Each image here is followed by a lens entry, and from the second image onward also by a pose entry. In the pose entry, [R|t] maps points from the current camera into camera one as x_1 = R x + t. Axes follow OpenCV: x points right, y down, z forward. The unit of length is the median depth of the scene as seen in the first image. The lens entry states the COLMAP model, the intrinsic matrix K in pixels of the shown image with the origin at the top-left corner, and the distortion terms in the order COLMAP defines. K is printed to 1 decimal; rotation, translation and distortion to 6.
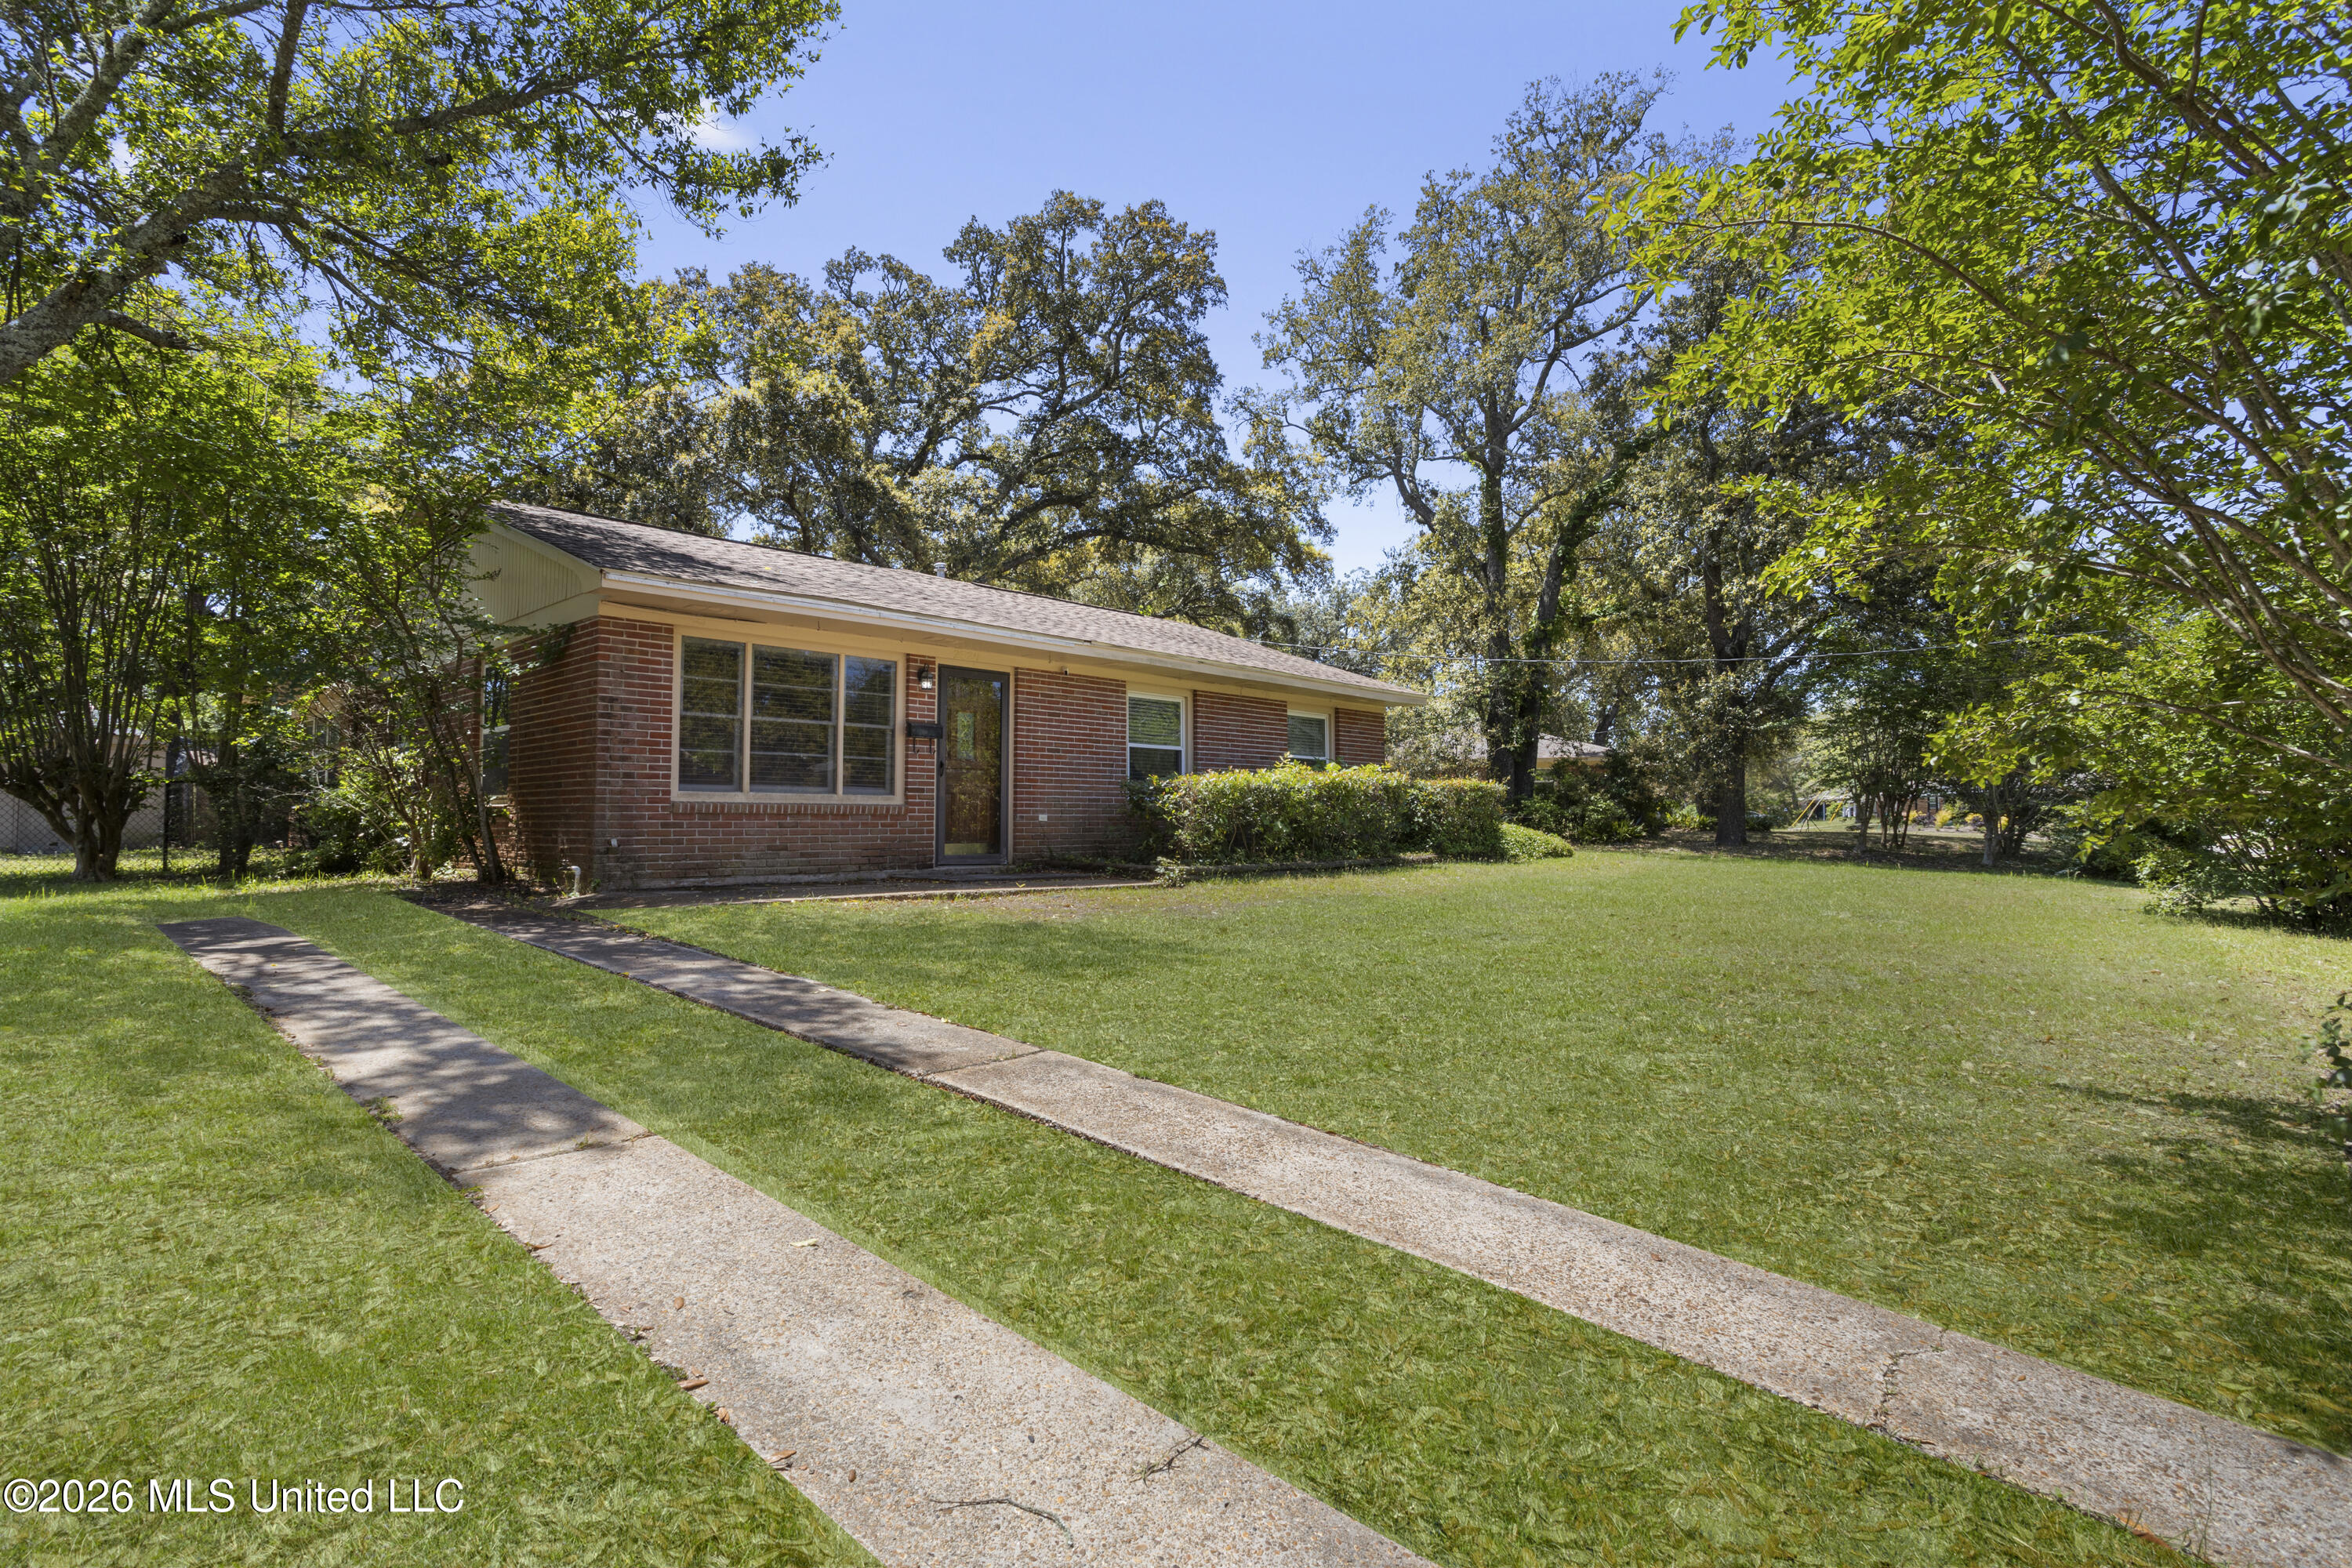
lens RADIAL K [[1143.3, 0, 1180.8], [0, 1143.3, 786.1], [0, 0, 1]] dist [-0.056579, 0.038298]
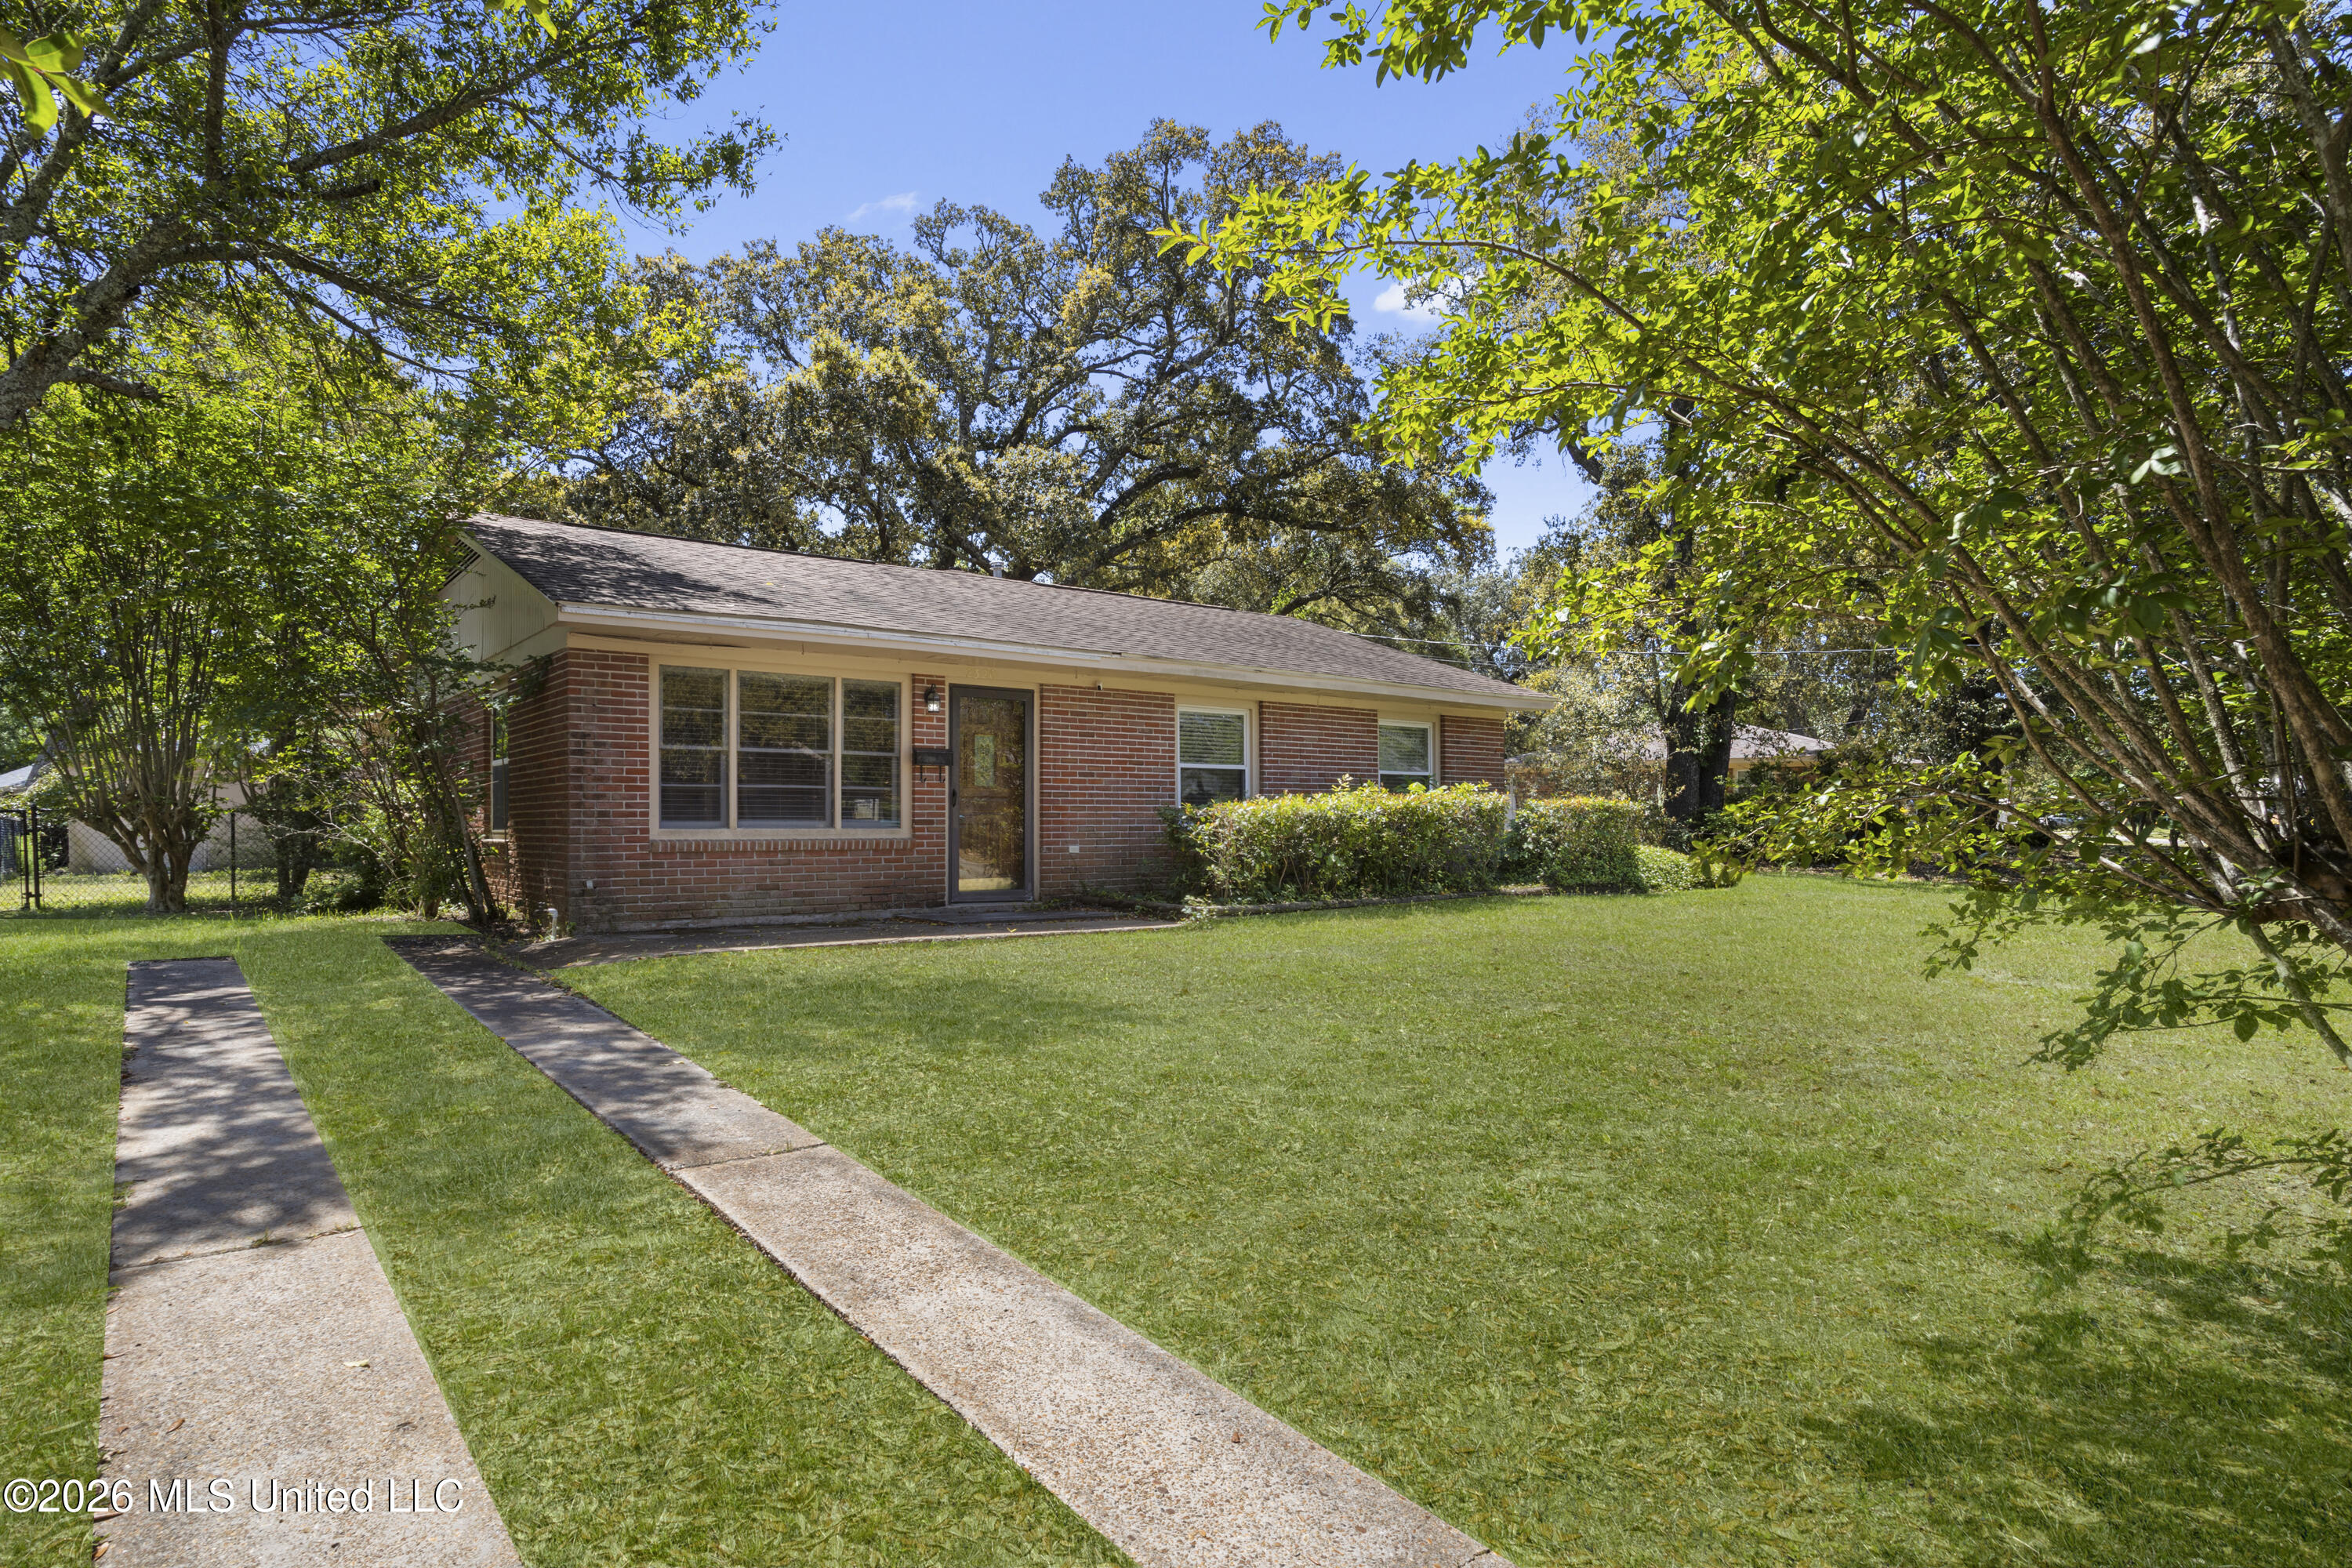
lens RADIAL K [[1292.8, 0, 1175.3], [0, 1292.8, 838.7], [0, 0, 1]] dist [-0.051284, 0.036310]
pose [[0.988222, -0.000593, -0.153028, 0.071225], [0.006961, 0.999132, 0.041080, -0.013608], [0.152871, -0.041662, 0.987368, 0.000491]]
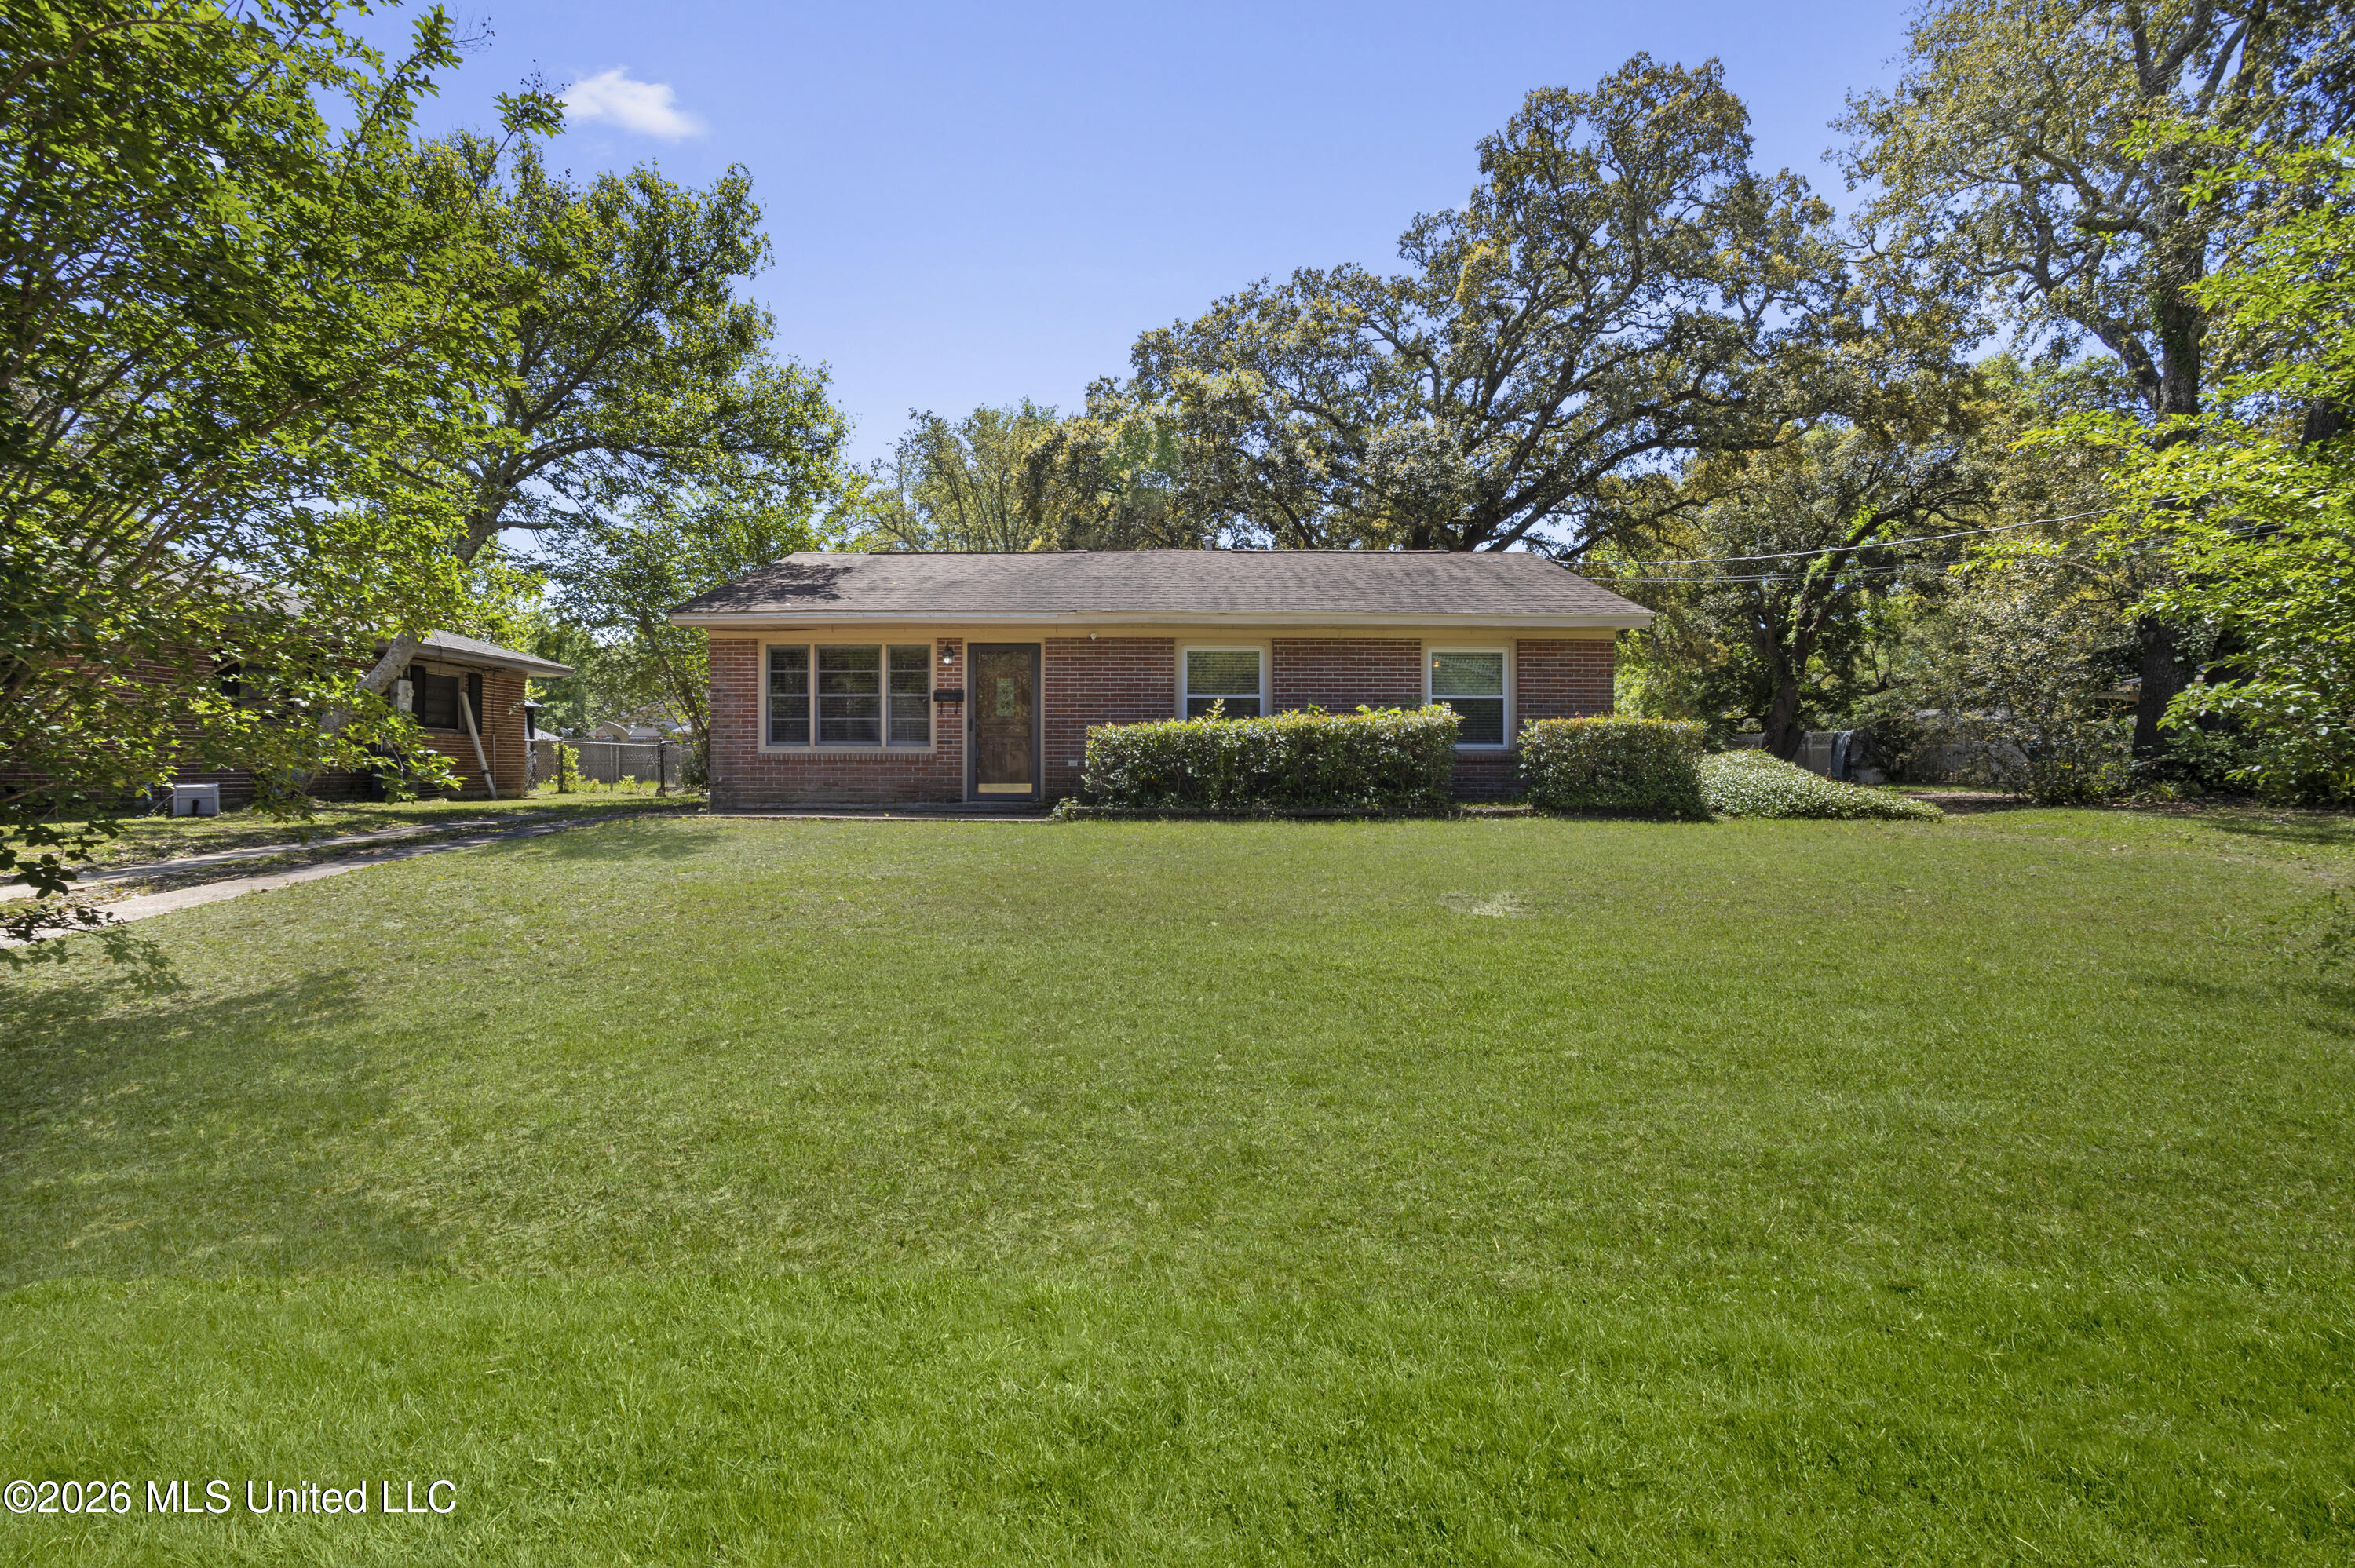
lens RADIAL K [[1133.5, 0, 1170.1], [0, 1133.5, 767.0], [0, 0, 1]] dist [-0.054825, 0.039729]
pose [[0.654538, 0.004836, -0.756014, 0.509945], [0.022236, 0.999424, 0.025644, 0.002523], [0.755702, -0.033596, 0.654053, 0.193023]]
